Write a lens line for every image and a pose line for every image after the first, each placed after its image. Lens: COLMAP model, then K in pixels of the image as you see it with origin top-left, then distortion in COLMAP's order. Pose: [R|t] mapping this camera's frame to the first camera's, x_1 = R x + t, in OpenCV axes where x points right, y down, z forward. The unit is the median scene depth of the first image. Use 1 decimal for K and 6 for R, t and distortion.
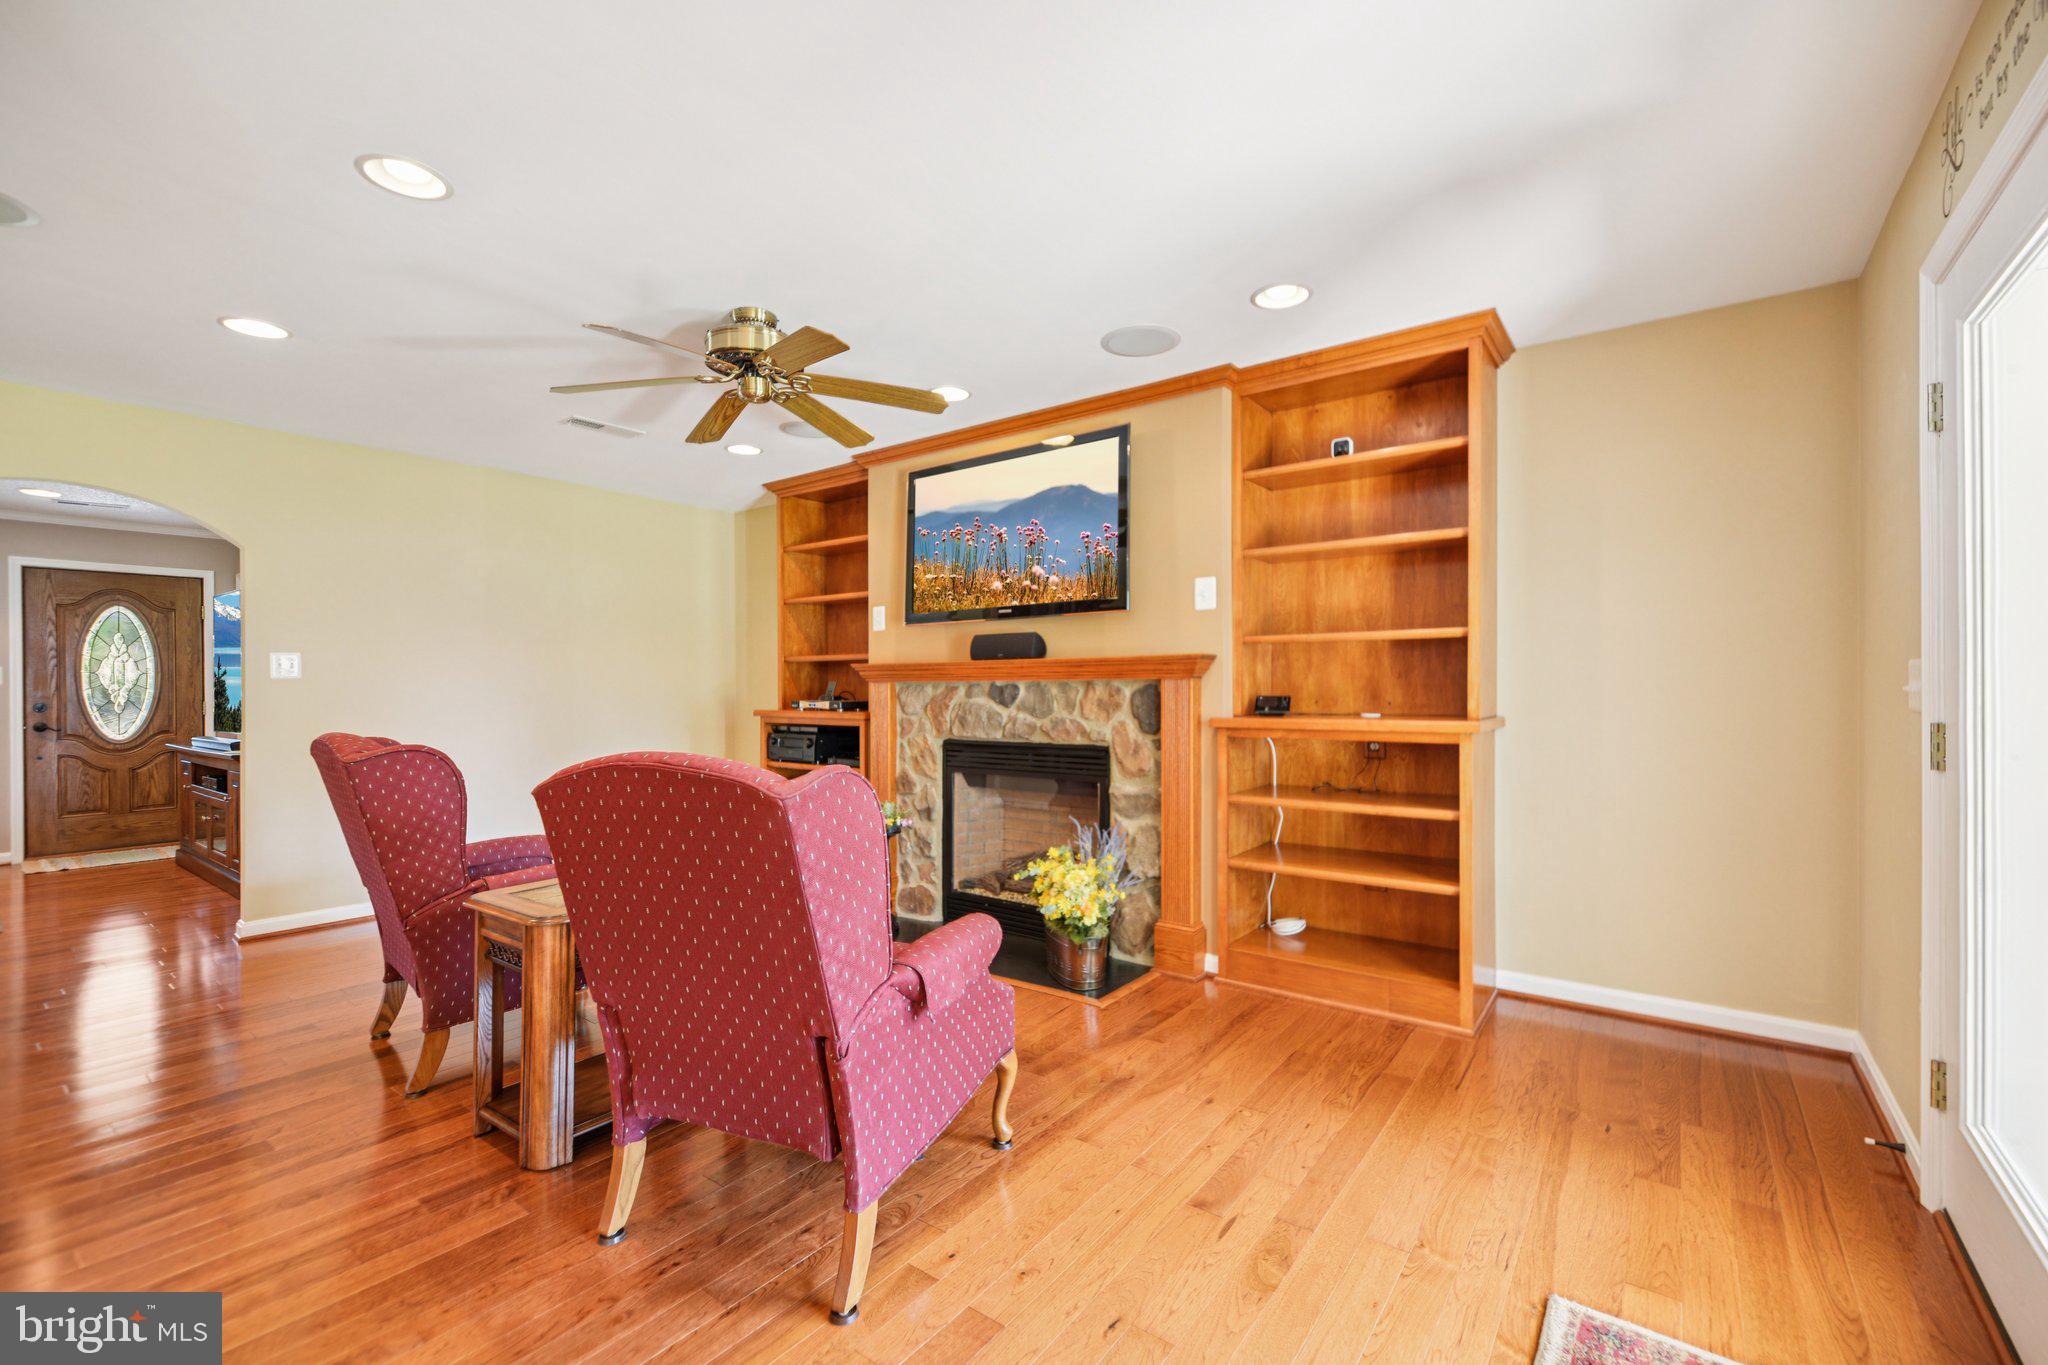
lens RADIAL K [[861.4, 0, 1034.2], [0, 861.4, 686.0], [0, 0, 1]] dist [-0.002279, -0.001712]
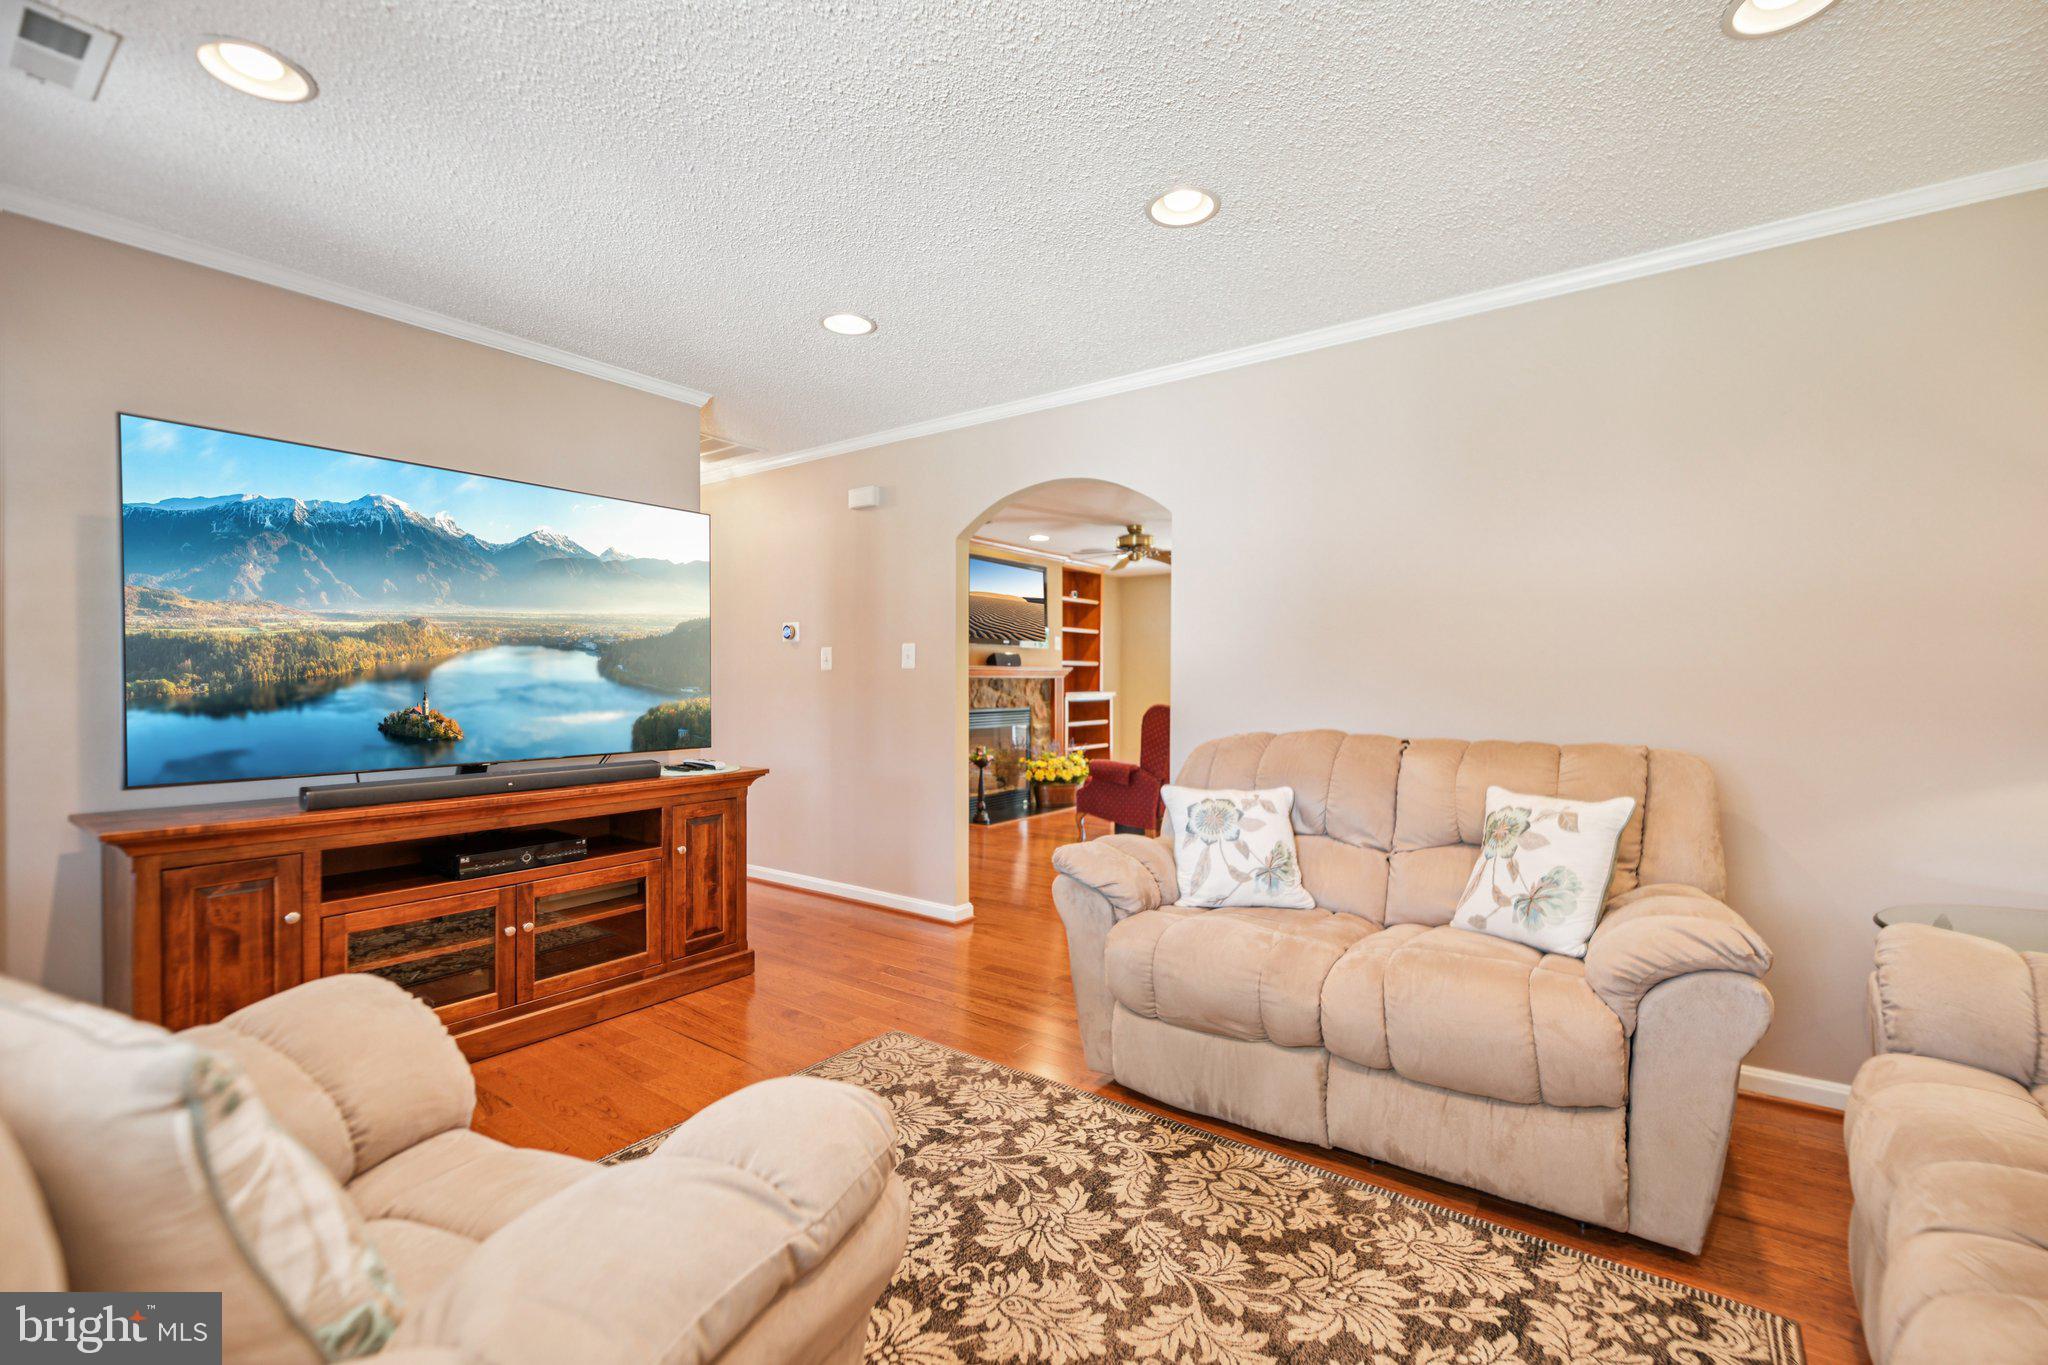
lens RADIAL K [[861.4, 0, 1035.3], [0, 861.4, 676.5], [0, 0, 1]] dist [-0.002279, -0.001712]
pose [[-0.008162, 0.010442, 0.999912, -2.075304], [0.001662, 0.999944, -0.010429, 0.012382], [-0.999965, 0.001576, -0.008179, 0.986678]]
